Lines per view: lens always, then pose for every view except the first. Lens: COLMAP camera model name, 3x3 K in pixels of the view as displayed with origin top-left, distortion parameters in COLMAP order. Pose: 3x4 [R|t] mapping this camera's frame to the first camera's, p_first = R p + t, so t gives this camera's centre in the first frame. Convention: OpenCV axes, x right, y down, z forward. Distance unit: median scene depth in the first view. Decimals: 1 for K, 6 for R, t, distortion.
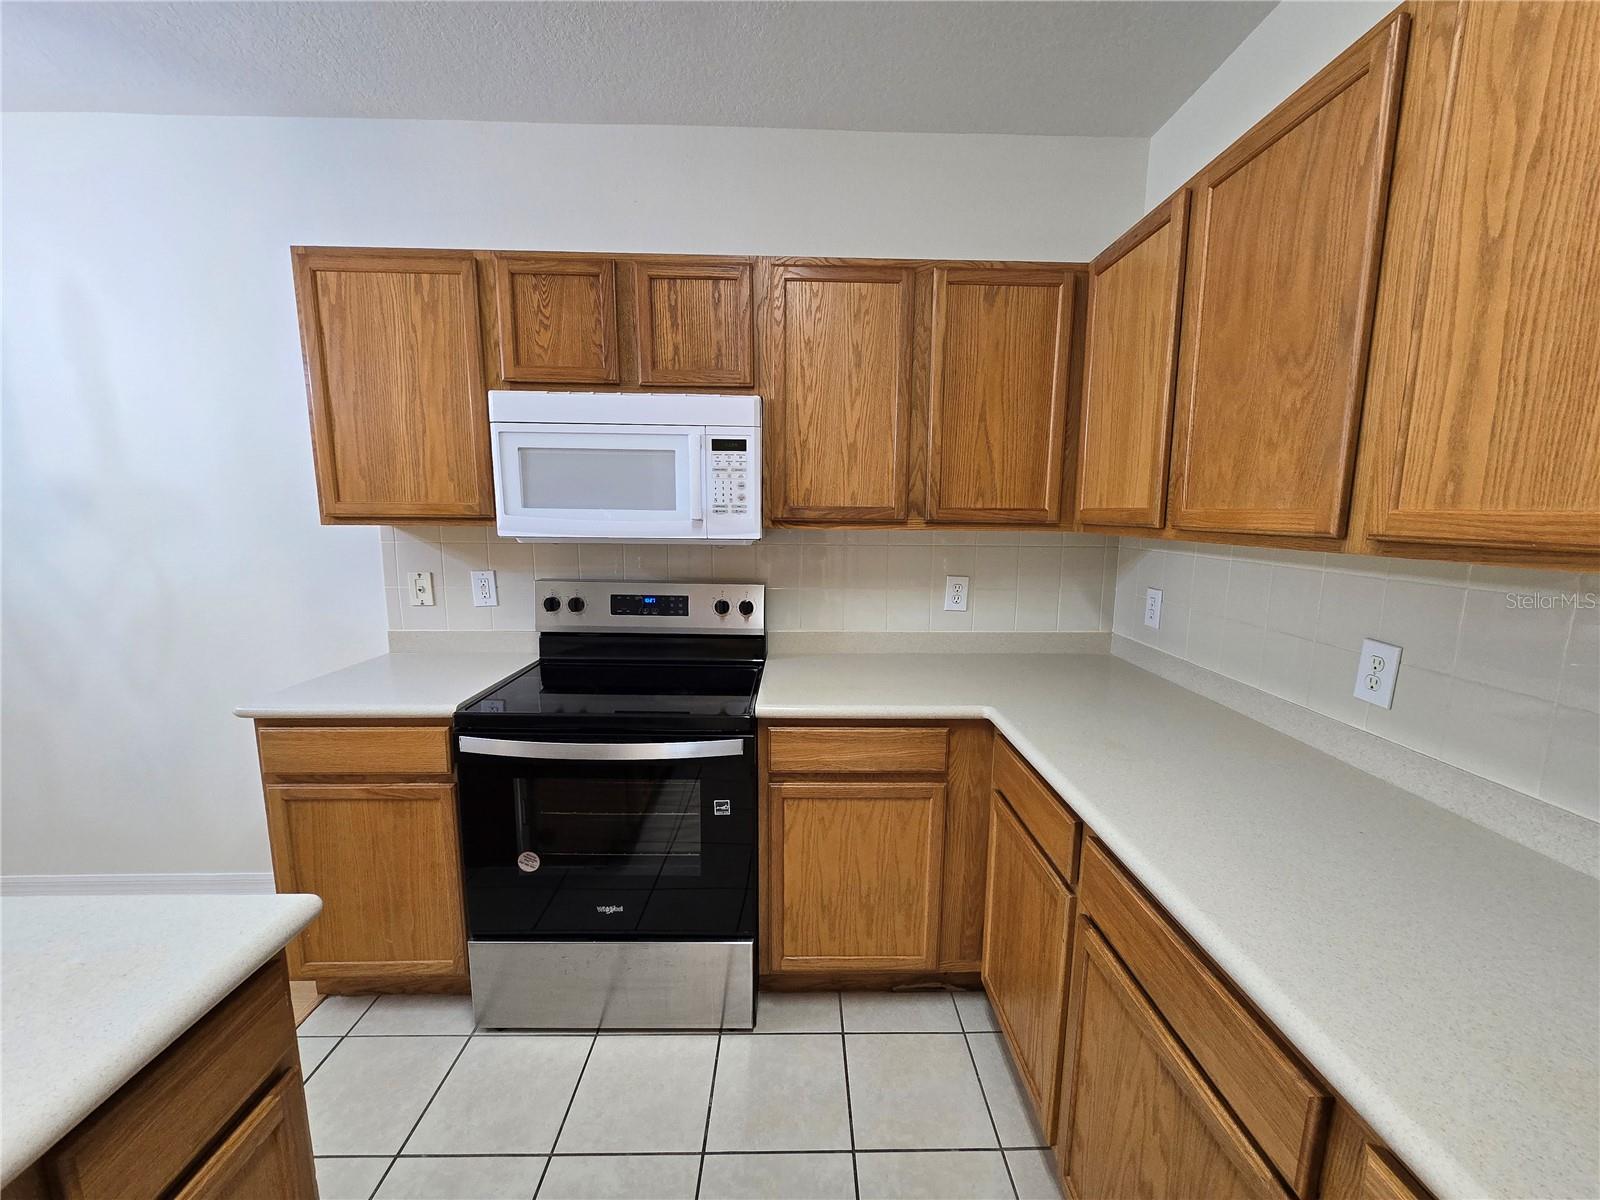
lens RADIAL K [[656.1, 0, 812.1], [0, 656.1, 612.5], [0, 0, 1]] dist [0.001414, -0.002974]
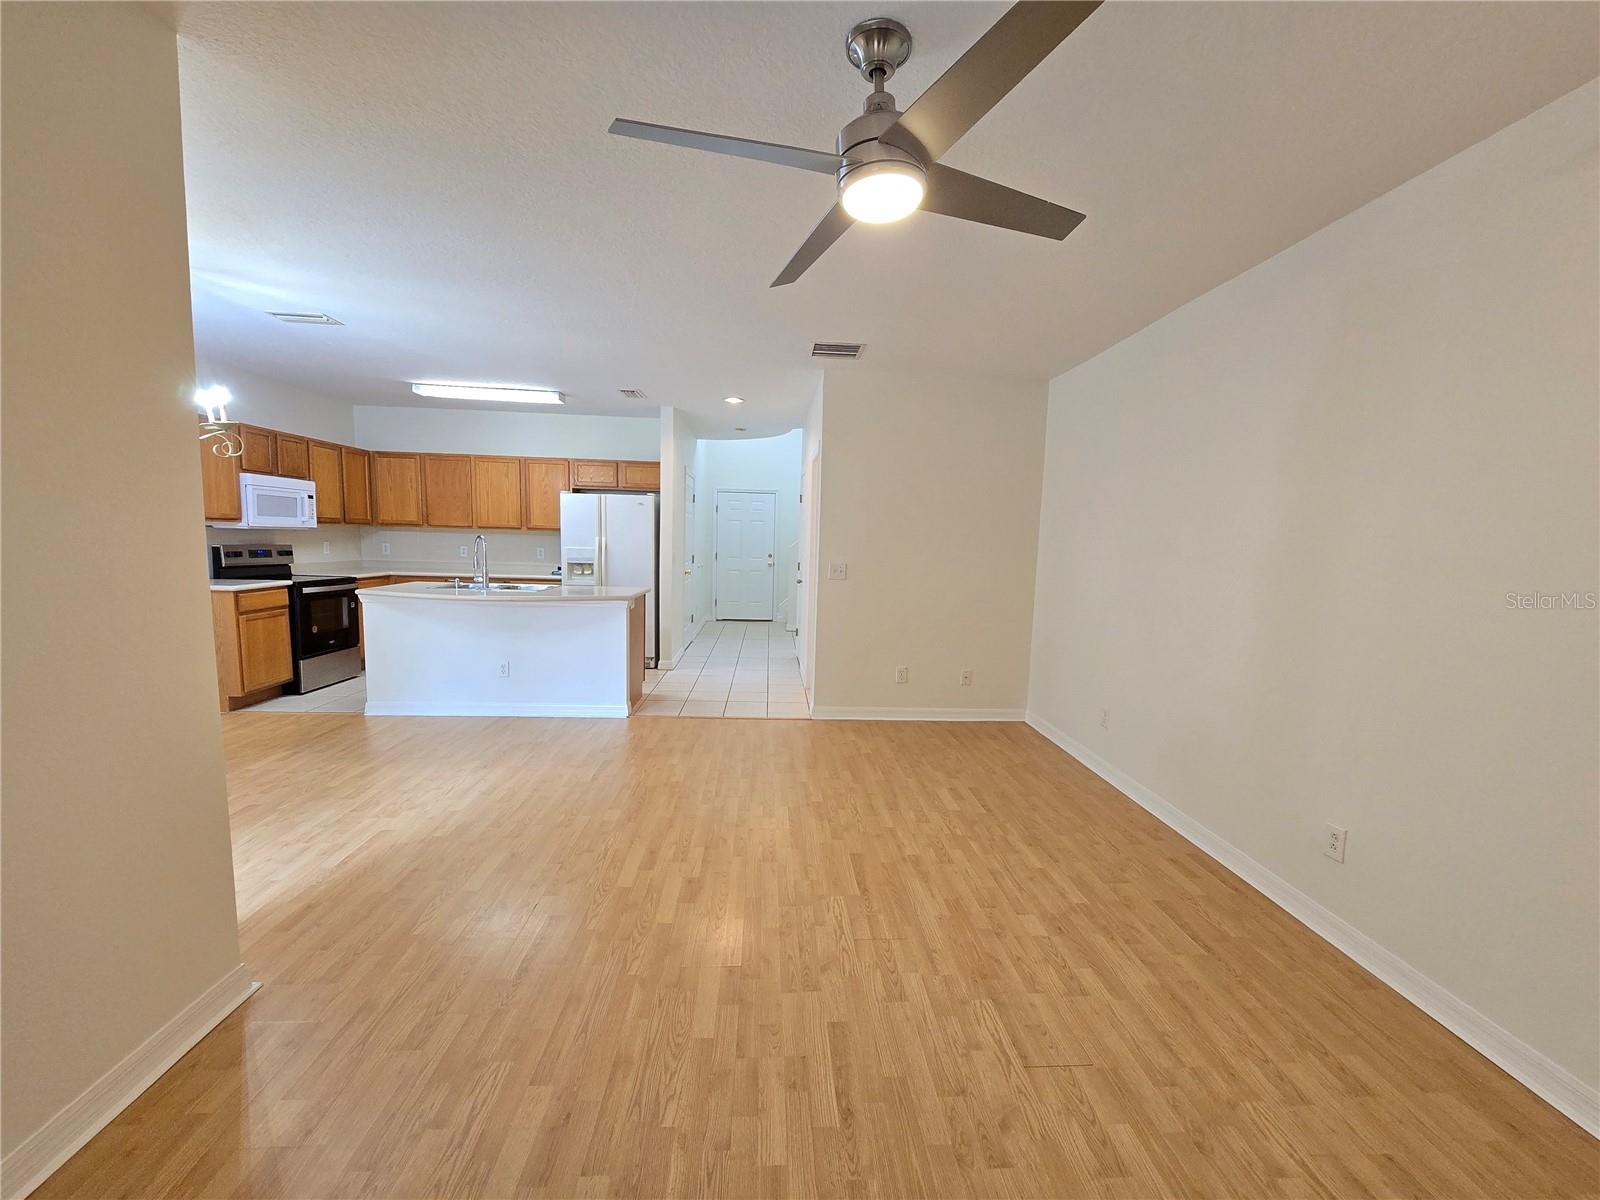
lens RADIAL K [[656.1, 0, 812.1], [0, 656.1, 612.5], [0, 0, 1]] dist [0.001414, -0.002974]
pose [[-0.032915, -0.122393, 0.991936, -3.309600], [0.125100, 0.984164, 0.125585, 0.186513], [-0.991598, 0.128224, -0.017082, -1.212564]]
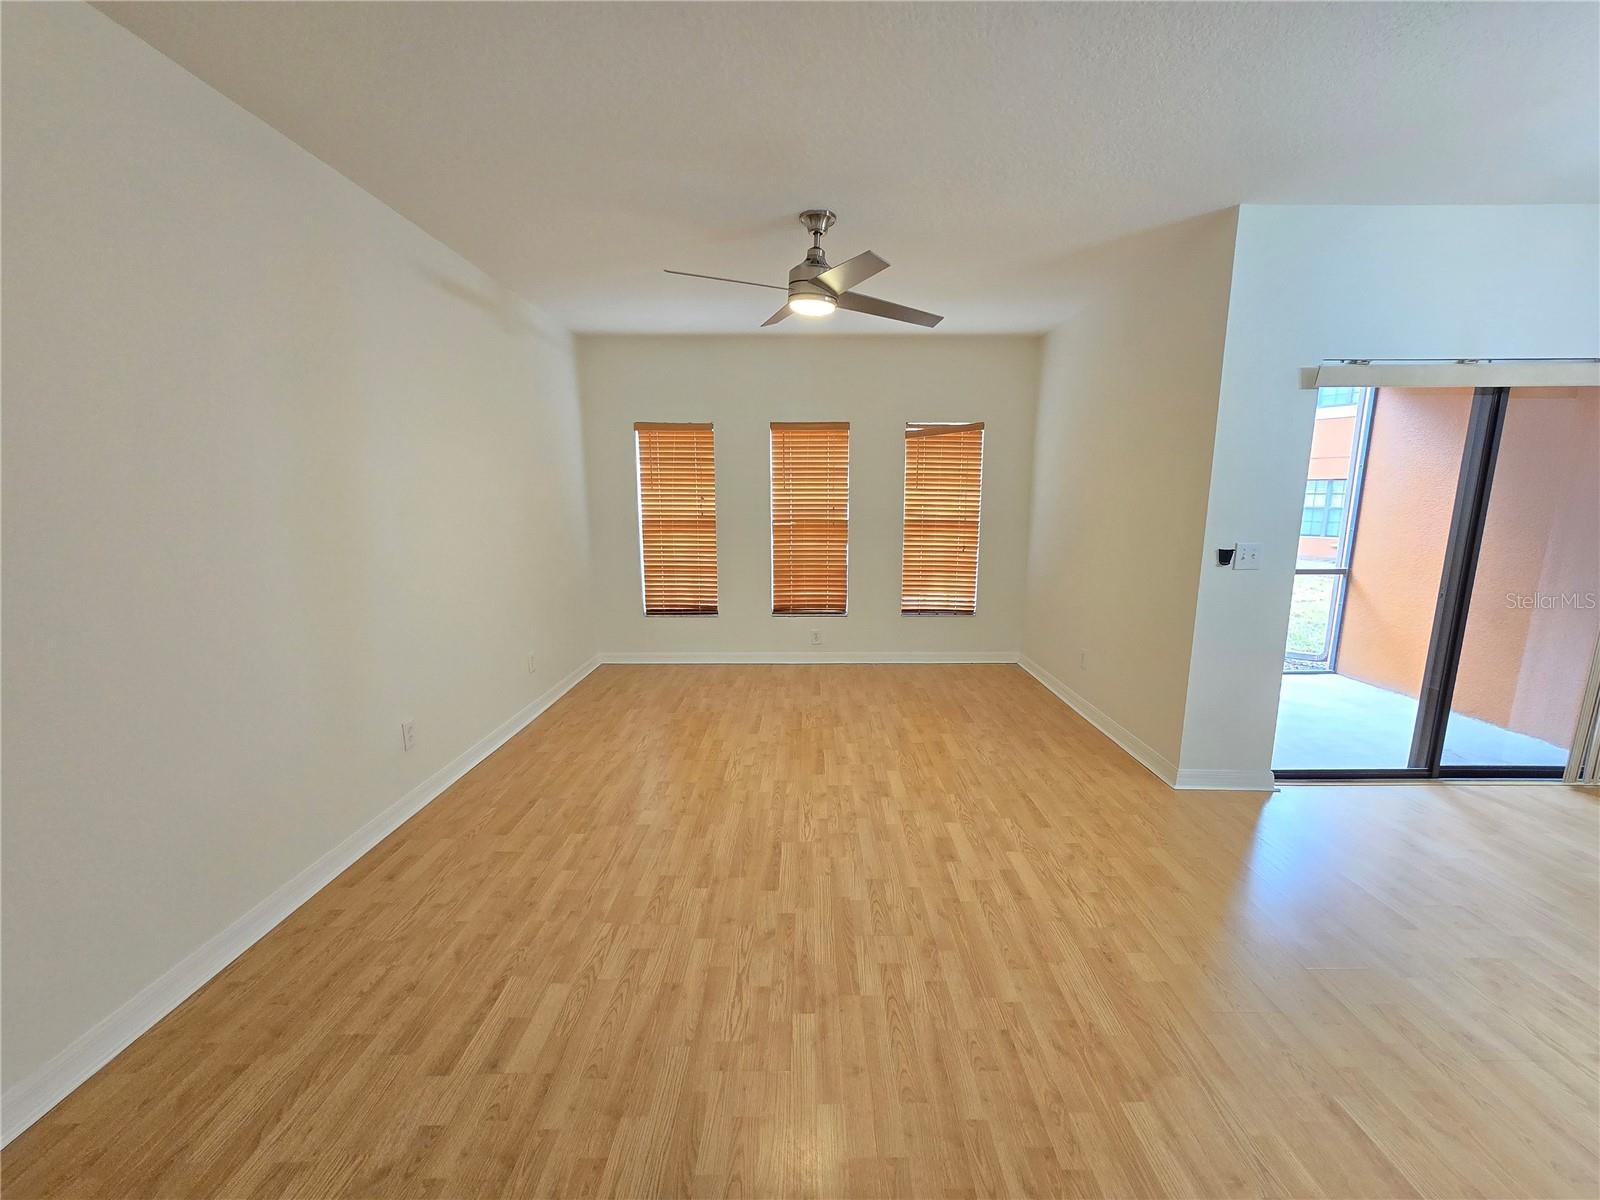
lens RADIAL K [[656.1, 0, 812.1], [0, 656.1, 612.5], [0, 0, 1]] dist [0.001414, -0.002974]
pose [[-0.031169, 0.167949, -0.985303, -0.678187], [-0.156339, 0.972829, 0.170768, 0.207683], [0.987211, 0.159364, -0.004065, -1.269481]]
